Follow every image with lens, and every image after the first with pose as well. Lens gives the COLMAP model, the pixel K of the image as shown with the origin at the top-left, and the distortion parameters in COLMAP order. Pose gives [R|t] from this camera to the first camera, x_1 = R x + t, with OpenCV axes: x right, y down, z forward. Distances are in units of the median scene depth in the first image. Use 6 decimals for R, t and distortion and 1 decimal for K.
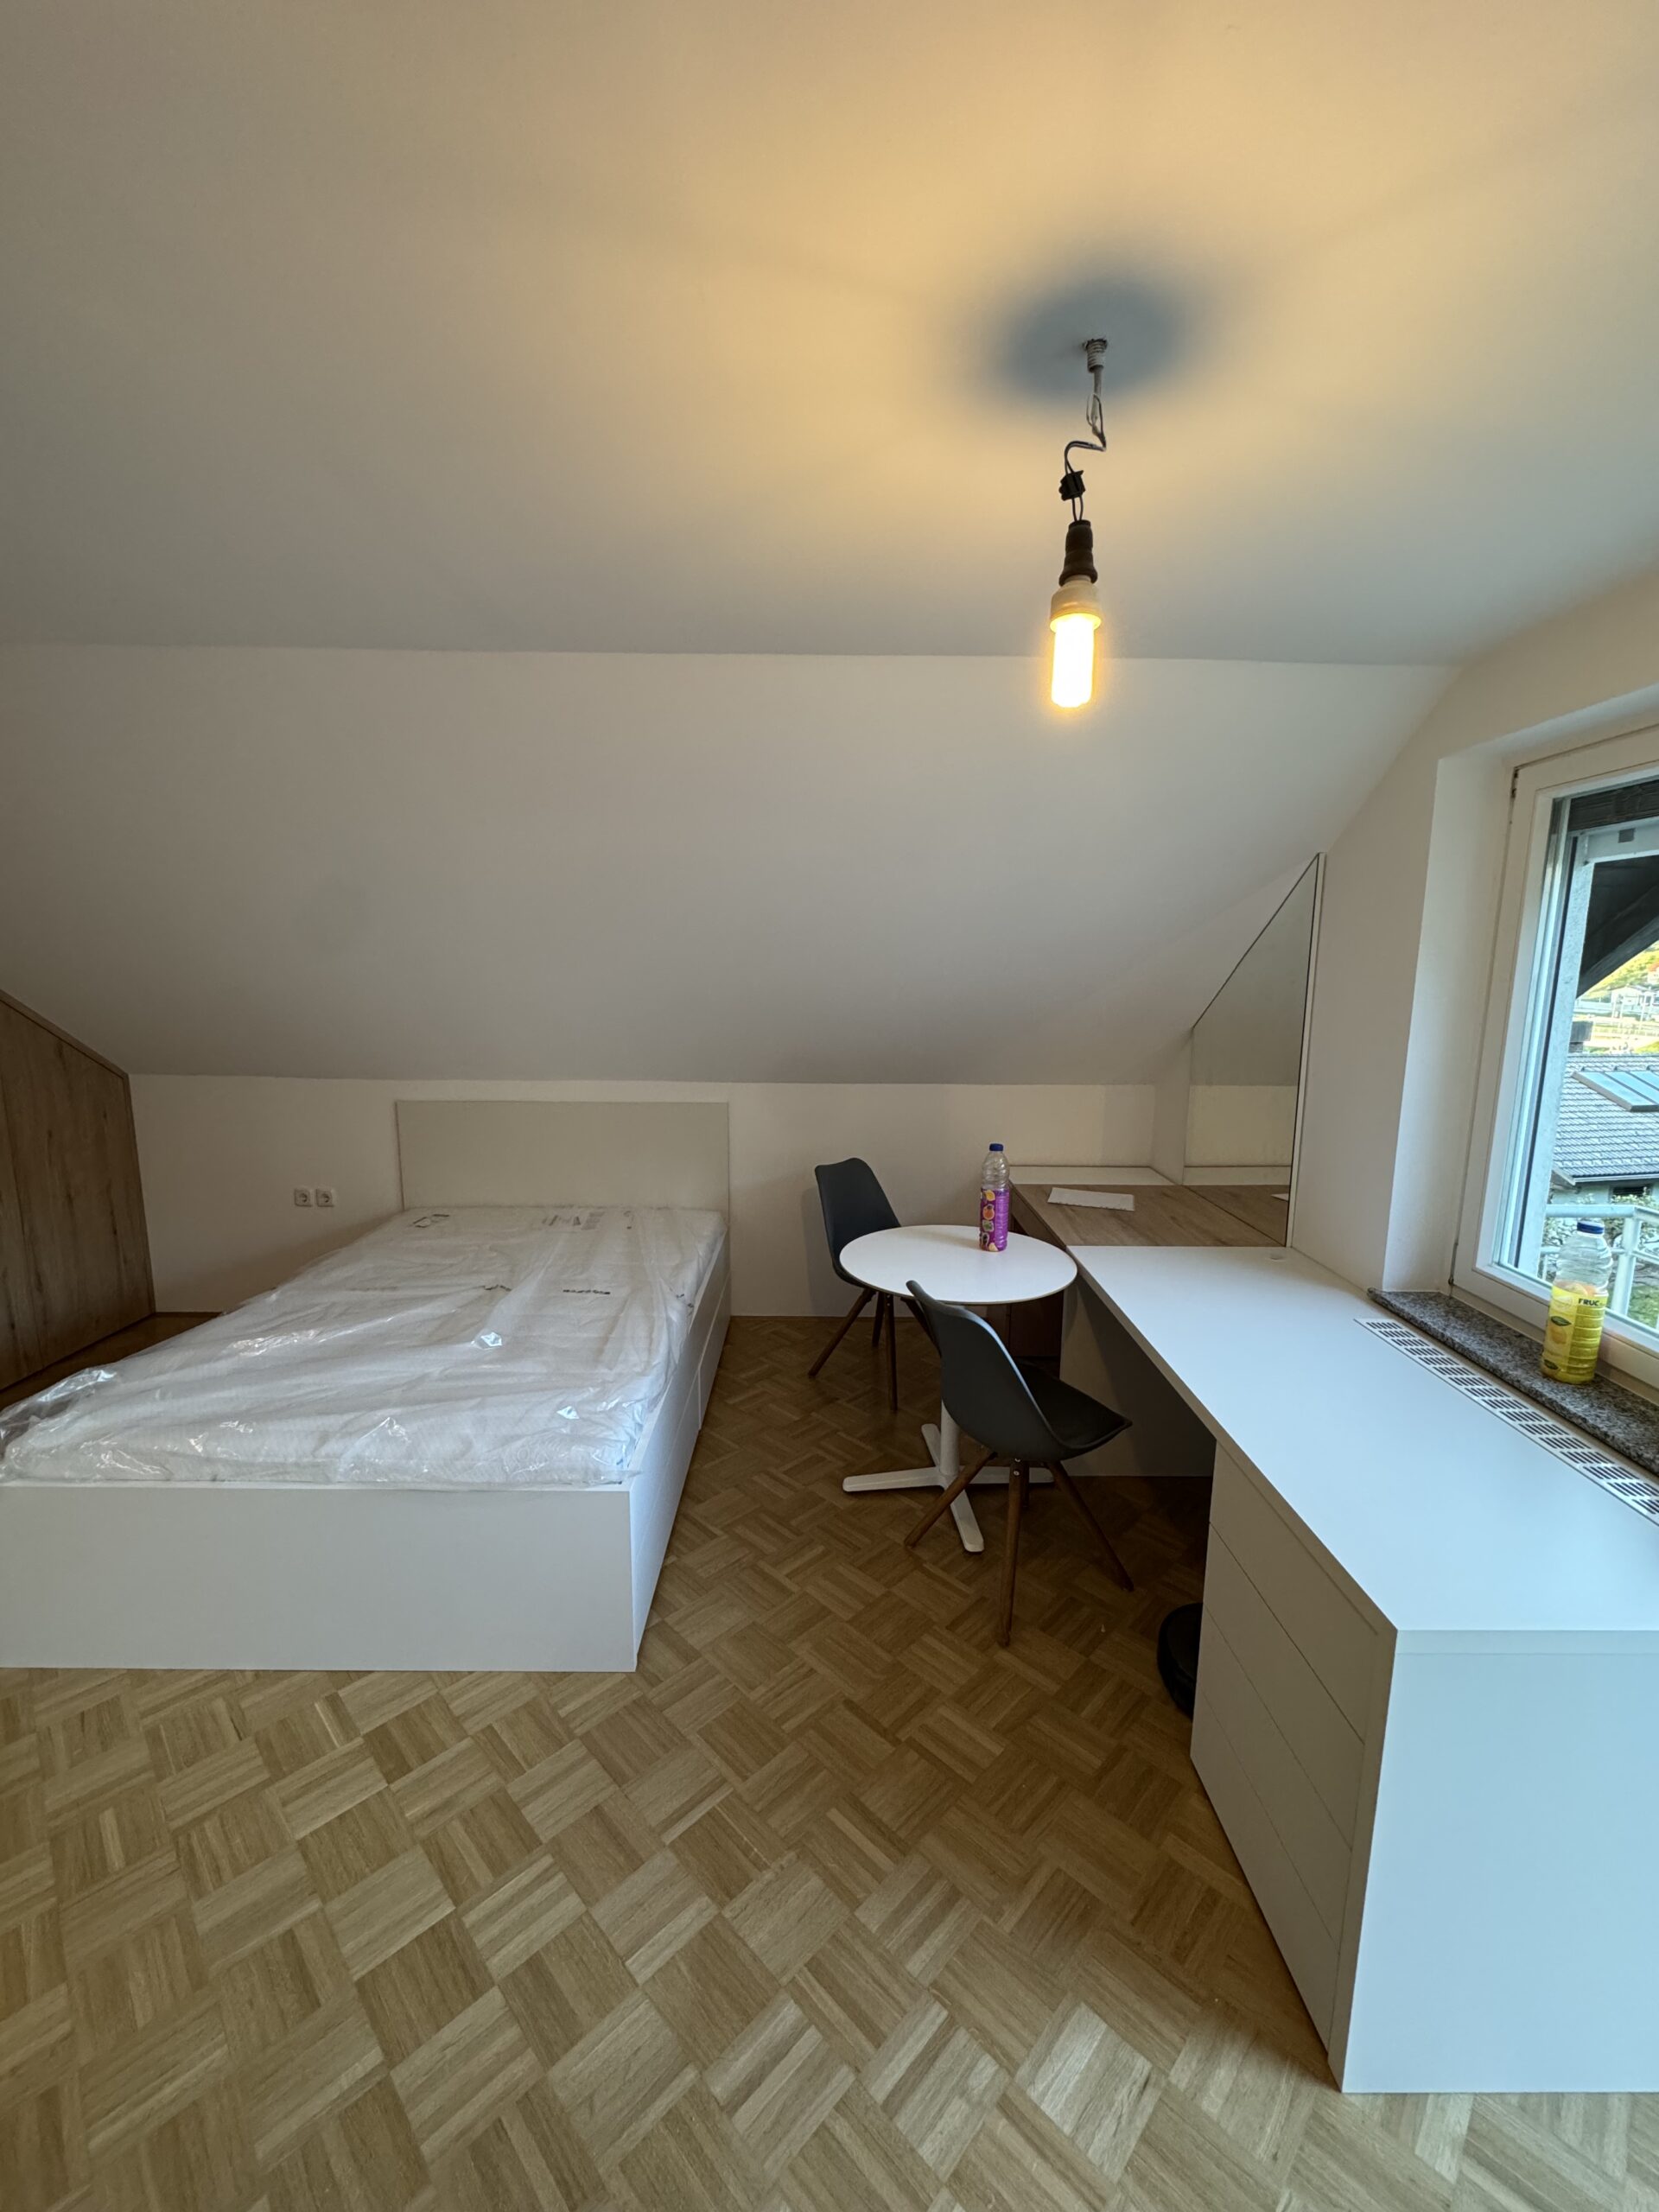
lens RADIAL K [[879.1, 0, 830.9], [0, 879.1, 1104.1], [0, 0, 1]] dist [-0.000647, -0.000116]
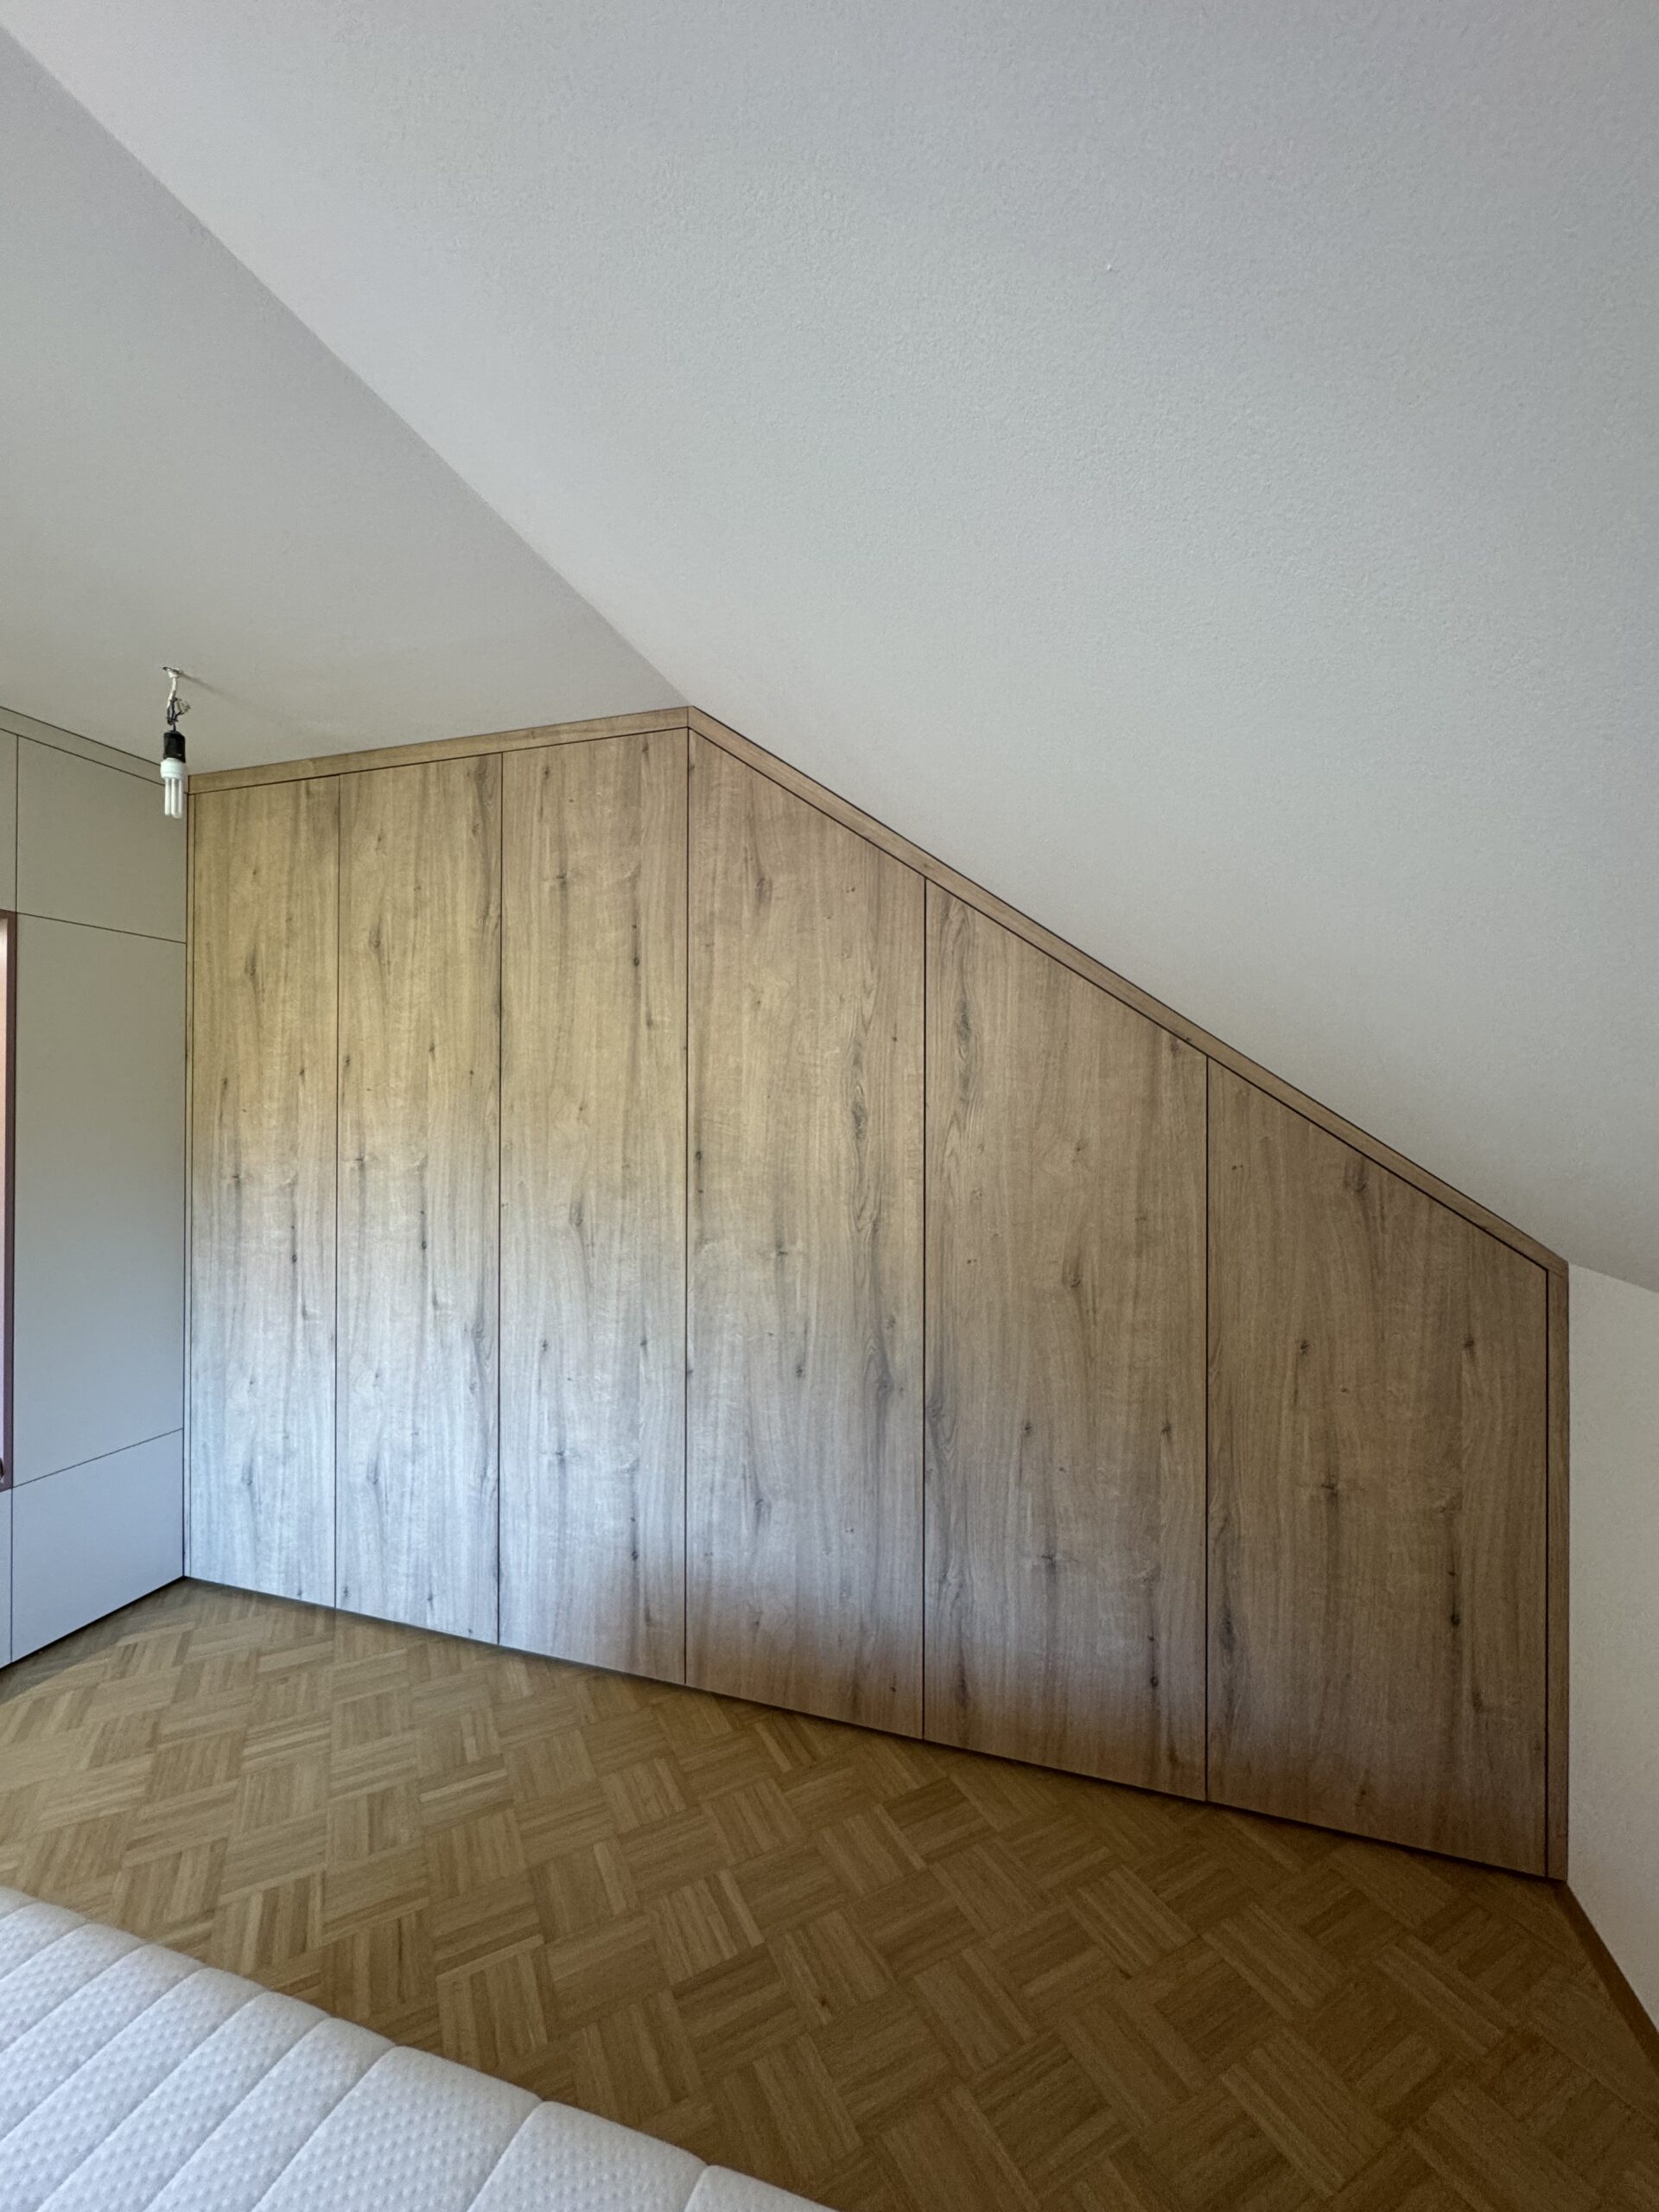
lens RADIAL K [[886.0, 0, 831.1], [0, 886.0, 1104.0], [0, 0, 1]] dist [-0.002059, 0.000216]
pose [[-0.294974, -0.014566, -0.955394, -0.513258], [-0.157857, 0.986887, 0.033691, -0.108082], [0.942376, 0.160753, -0.293405, 1.298165]]
